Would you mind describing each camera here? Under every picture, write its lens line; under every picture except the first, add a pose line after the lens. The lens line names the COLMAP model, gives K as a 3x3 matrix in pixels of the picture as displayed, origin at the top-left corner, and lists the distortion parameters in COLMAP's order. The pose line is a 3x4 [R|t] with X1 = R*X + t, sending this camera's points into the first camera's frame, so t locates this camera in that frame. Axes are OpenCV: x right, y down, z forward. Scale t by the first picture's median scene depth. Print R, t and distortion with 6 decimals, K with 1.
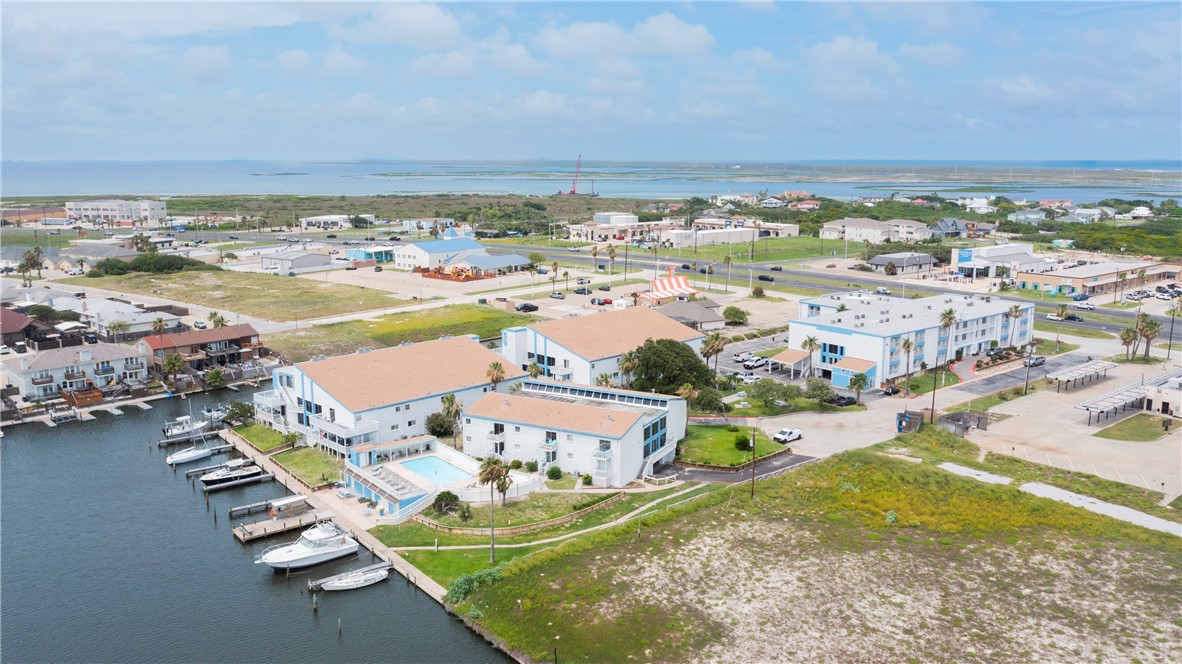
lens RADIAL K [[926.7, 0, 587.3], [0, 926.7, 322.3], [0, 0, 1]] dist [-0.022518, 0.002876]
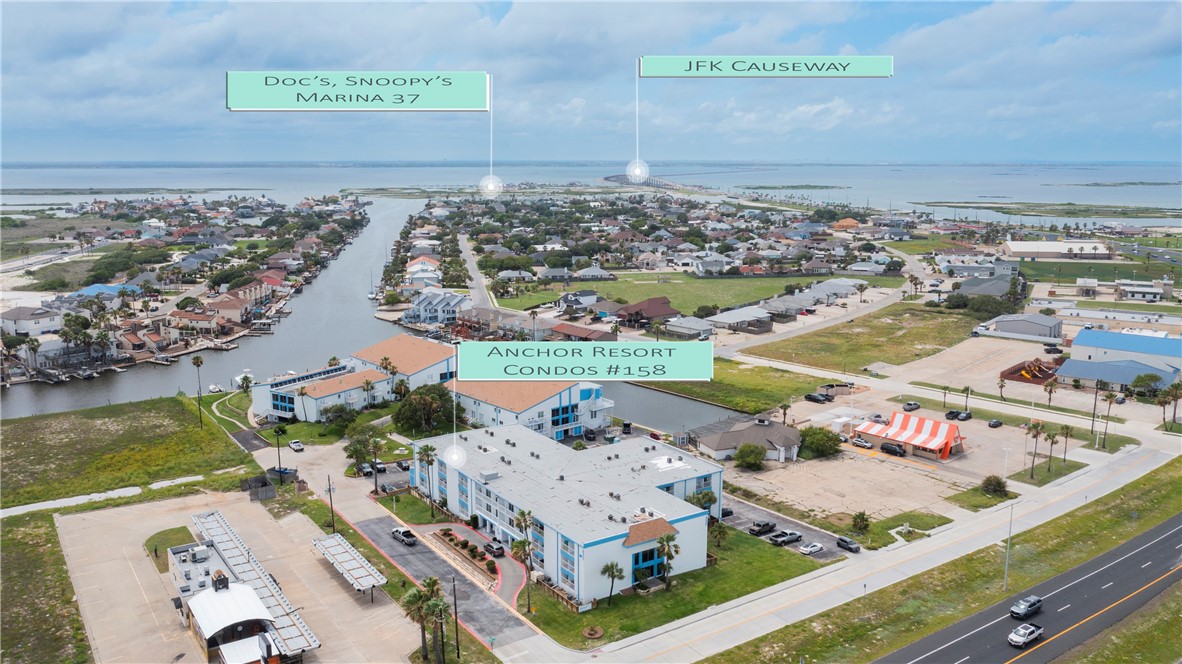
lens RADIAL K [[926.7, 0, 592.5], [0, 926.7, 354.1], [0, 0, 1]] dist [-0.022518, 0.002876]
pose [[-0.070056, 0.208604, -0.975488, 1.220910], [-0.175578, 0.960045, 0.217912, -0.318321], [0.981970, 0.186540, -0.030630, 1.159786]]
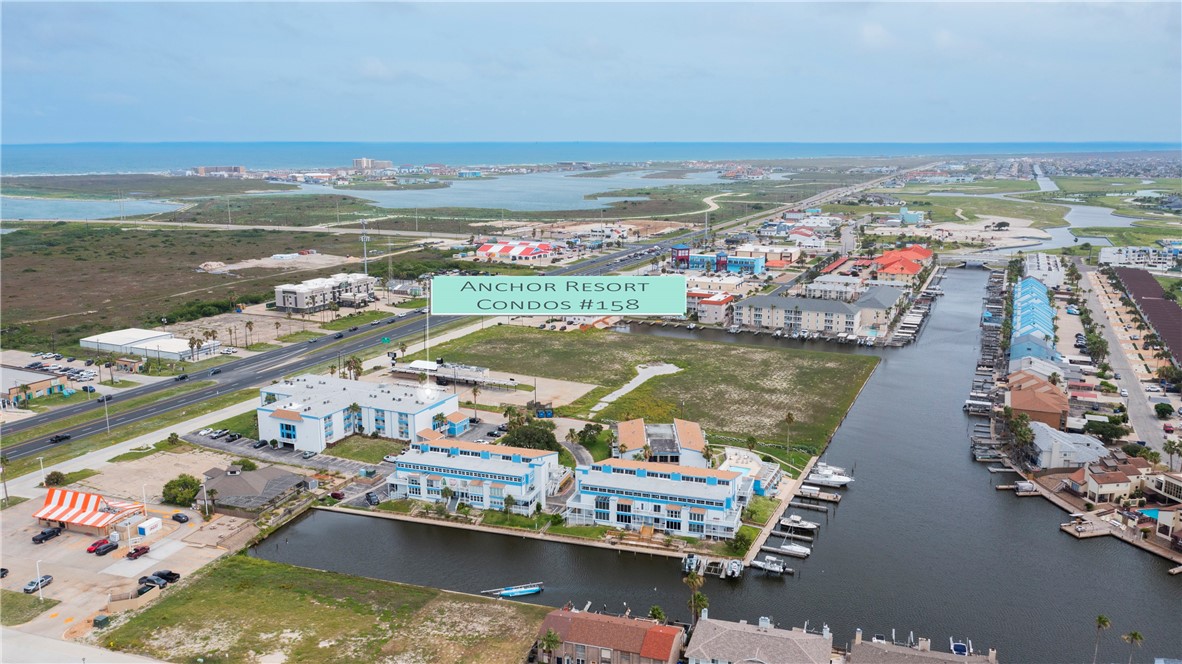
lens RADIAL K [[926.7, 0, 587.9], [0, 926.7, 304.9], [0, 0, 1]] dist [-0.022518, 0.002876]
pose [[-0.457310, -0.157438, 0.875260, -1.153704], [0.155799, 0.954800, 0.253148, -0.496364], [-0.875554, 0.252132, -0.412111, 1.380922]]
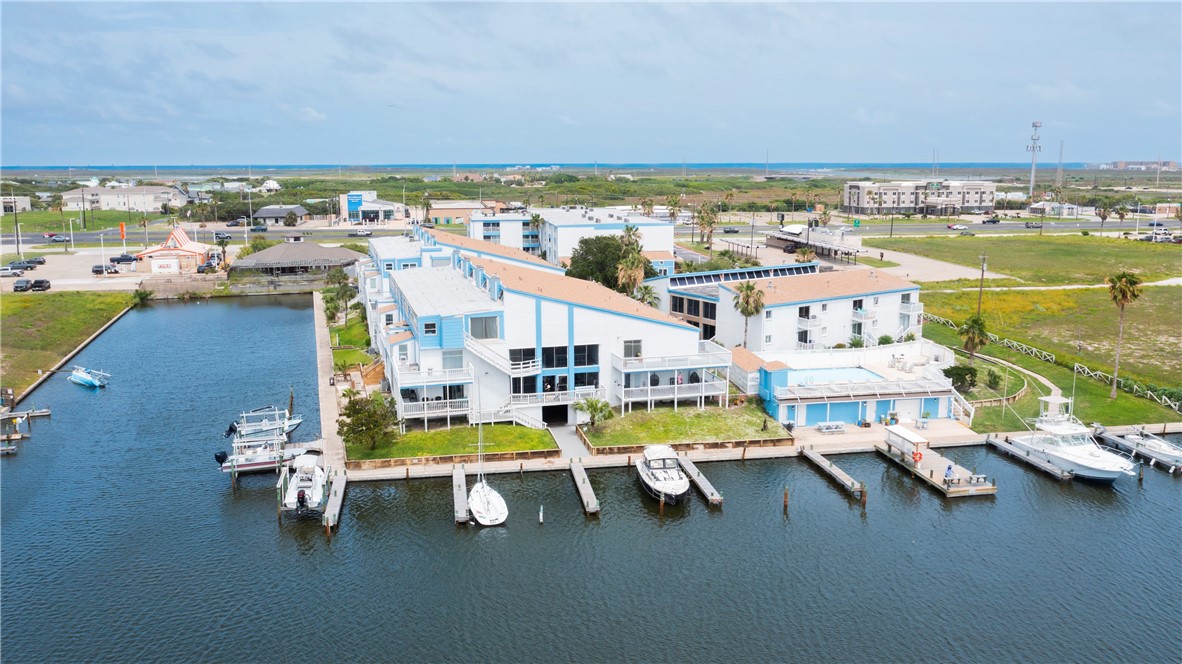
lens RADIAL K [[926.7, 0, 586.6], [0, 926.7, 326.1], [0, 0, 1]] dist [-0.022518, 0.002876]
pose [[0.485584, -0.153791, 0.860556, -0.604113], [0.158092, 0.983621, 0.086578, 0.022261], [-0.859776, 0.094006, 0.501944, 0.555744]]
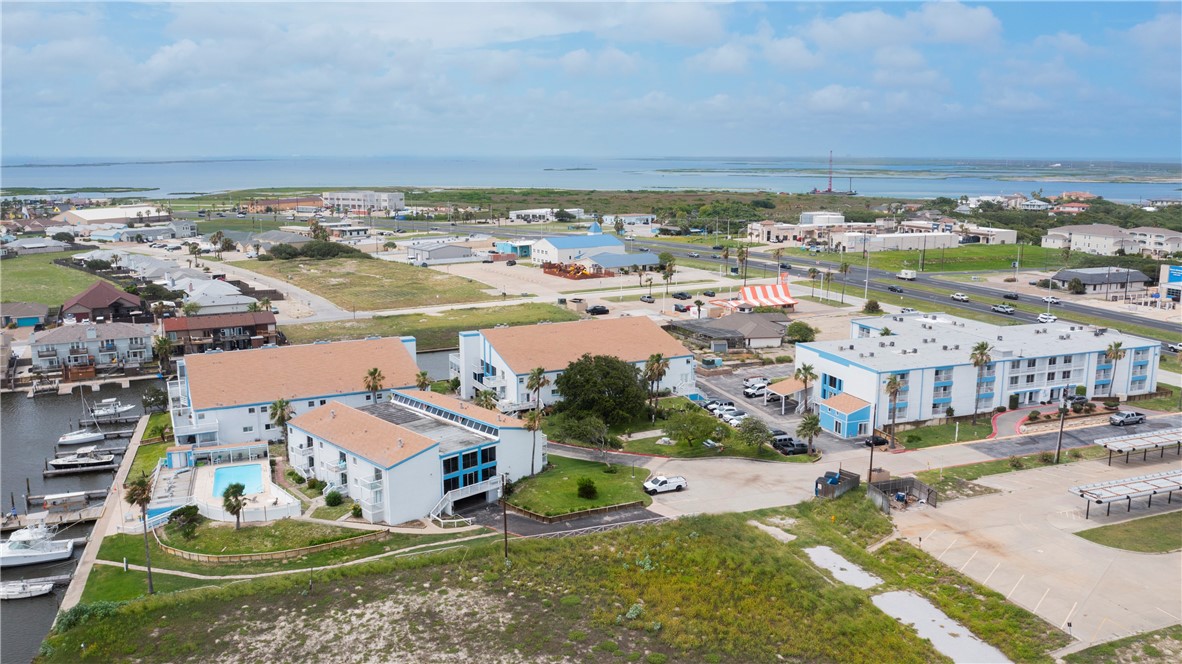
lens RADIAL K [[926.7, 0, 581.6], [0, 926.7, 300.5], [0, 0, 1]] dist [-0.022518, 0.002876]
pose [[0.946471, 0.050574, -0.318802, 0.317600], [-0.056778, 0.998335, -0.010193, -0.022082], [0.317755, 0.027749, 0.947767, 0.155785]]
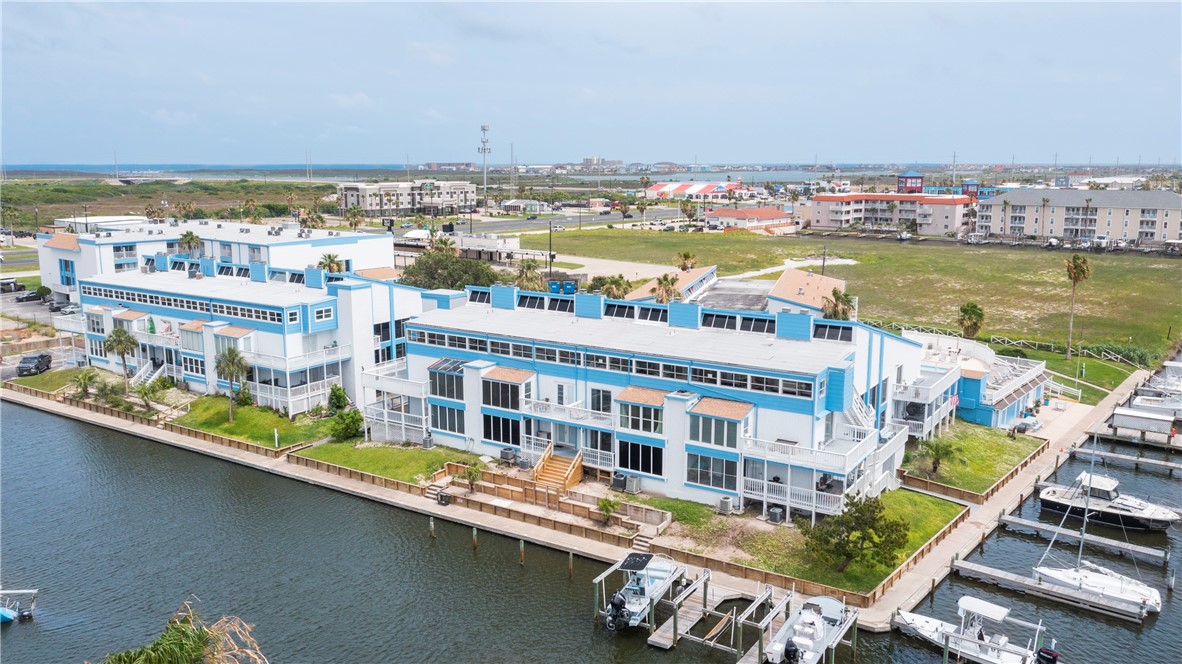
lens RADIAL K [[926.7, 0, 590.8], [0, 926.7, 330.6], [0, 0, 1]] dist [-0.022518, 0.002876]
pose [[-0.208728, -0.174548, 0.962271, -0.553767], [0.172648, 0.961913, 0.211932, -0.048432], [-0.962614, 0.210370, -0.170643, 0.950583]]
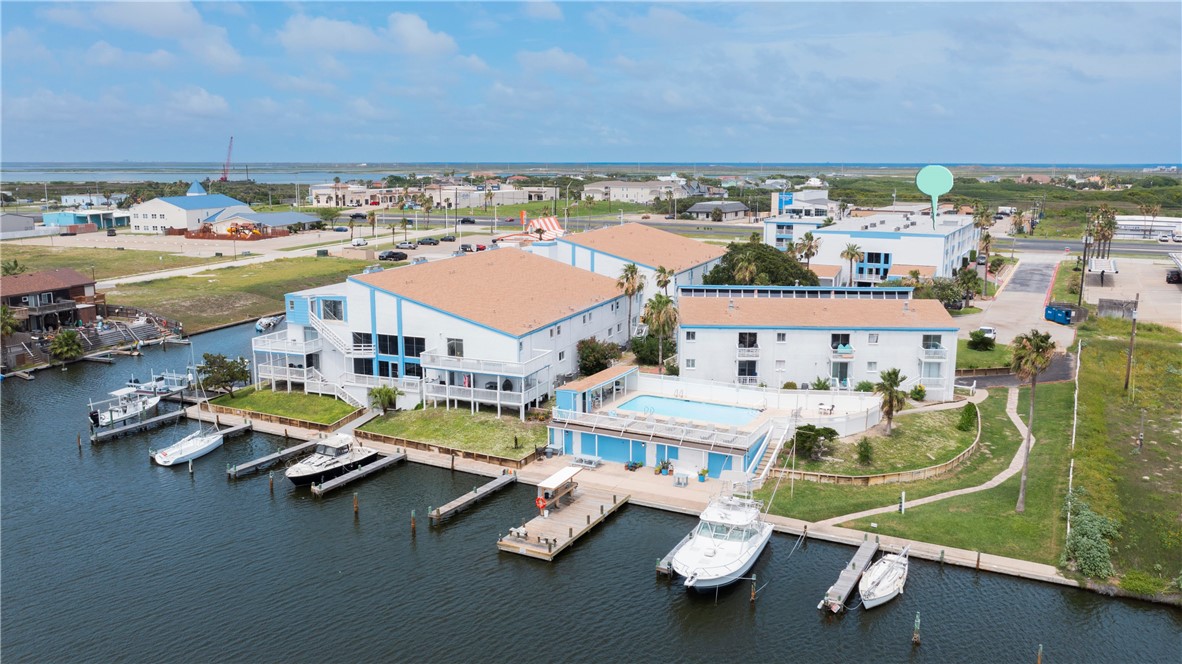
lens RADIAL K [[926.7, 0, 592.1], [0, 926.7, 324.0], [0, 0, 1]] dist [-0.022518, 0.002876]
pose [[0.914923, -0.067520, 0.397940, -0.328728], [0.068327, 0.997589, 0.012172, 0.063019], [-0.397802, 0.016054, 0.917331, 0.317147]]
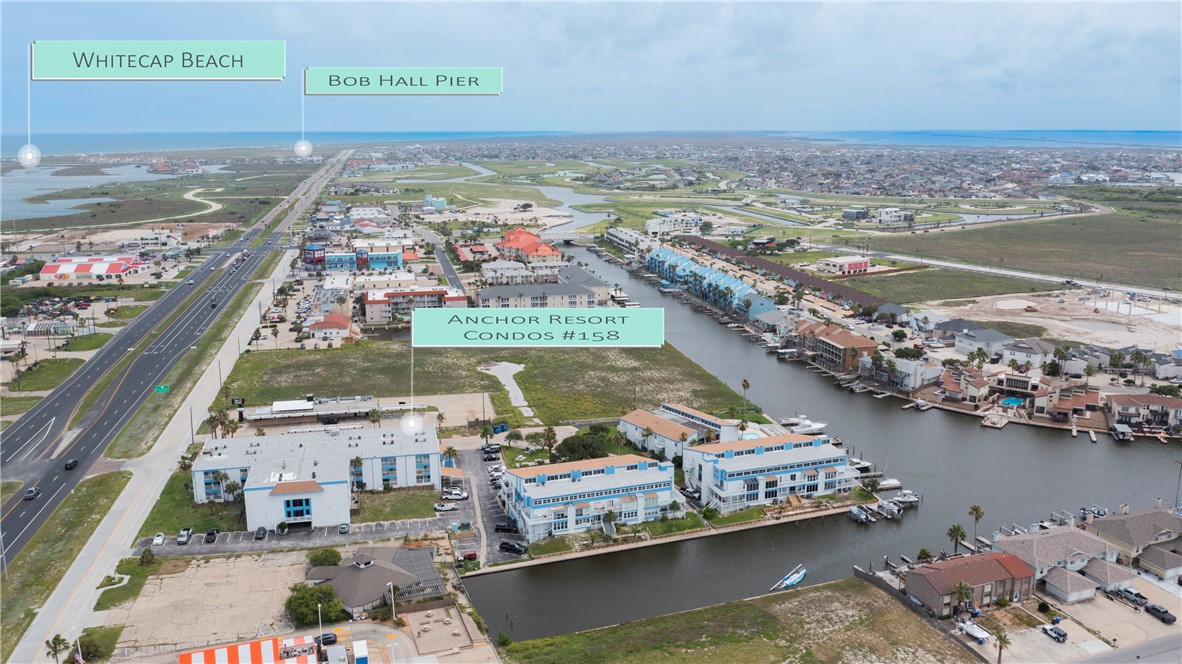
lens RADIAL K [[926.7, 0, 588.9], [0, 926.7, 327.0], [0, 0, 1]] dist [-0.022518, 0.002876]
pose [[-0.906052, -0.088627, 0.413781, -0.470070], [0.075156, 0.928574, 0.363459, -0.611979], [-0.416438, 0.360411, -0.834676, 1.979236]]
